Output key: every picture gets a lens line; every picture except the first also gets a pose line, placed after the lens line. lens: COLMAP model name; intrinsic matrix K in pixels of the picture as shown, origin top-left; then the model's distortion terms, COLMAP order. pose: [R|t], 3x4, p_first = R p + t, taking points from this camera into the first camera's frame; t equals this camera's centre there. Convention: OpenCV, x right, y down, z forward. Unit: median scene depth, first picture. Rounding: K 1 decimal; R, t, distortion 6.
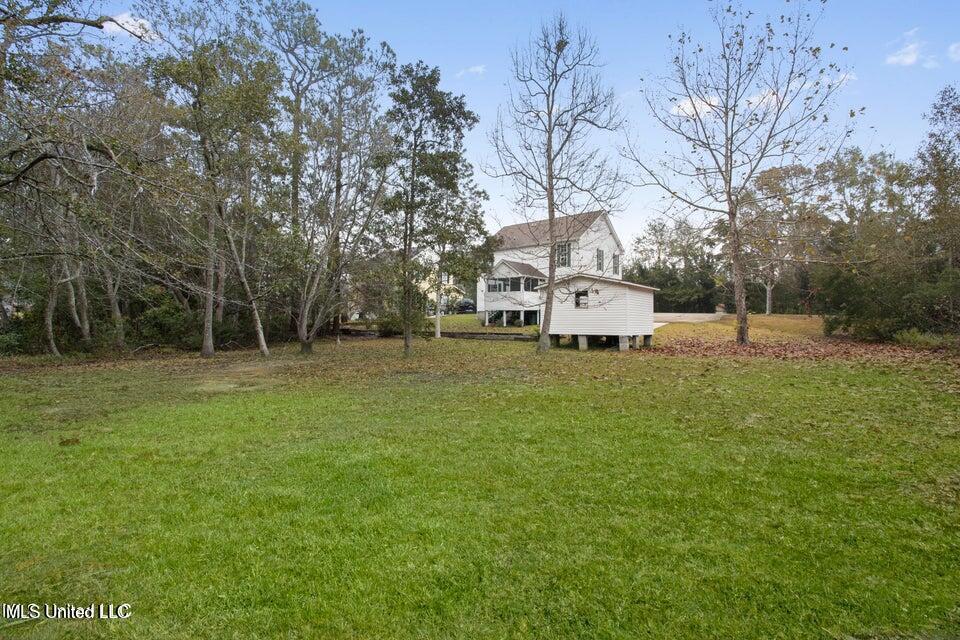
lens RADIAL K [[451.9, 0, 480.0], [0, 451.9, 320.0], [0, 0, 1]] dist [0.002962, 0.000853]
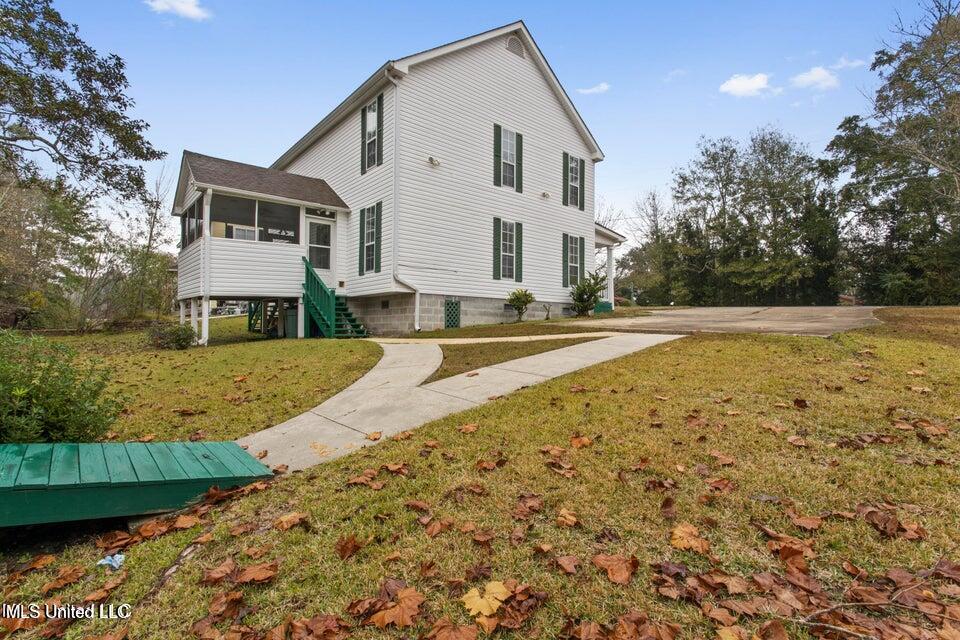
lens RADIAL K [[451.9, 0, 480.0], [0, 451.9, 320.0], [0, 0, 1]] dist [0.002962, 0.000853]
pose [[0.986874, -0.005238, -0.161406, 0.197338], [0.004989, 0.999986, -0.001948, -0.001445], [0.161414, 0.001117, 0.986886, 0.418672]]
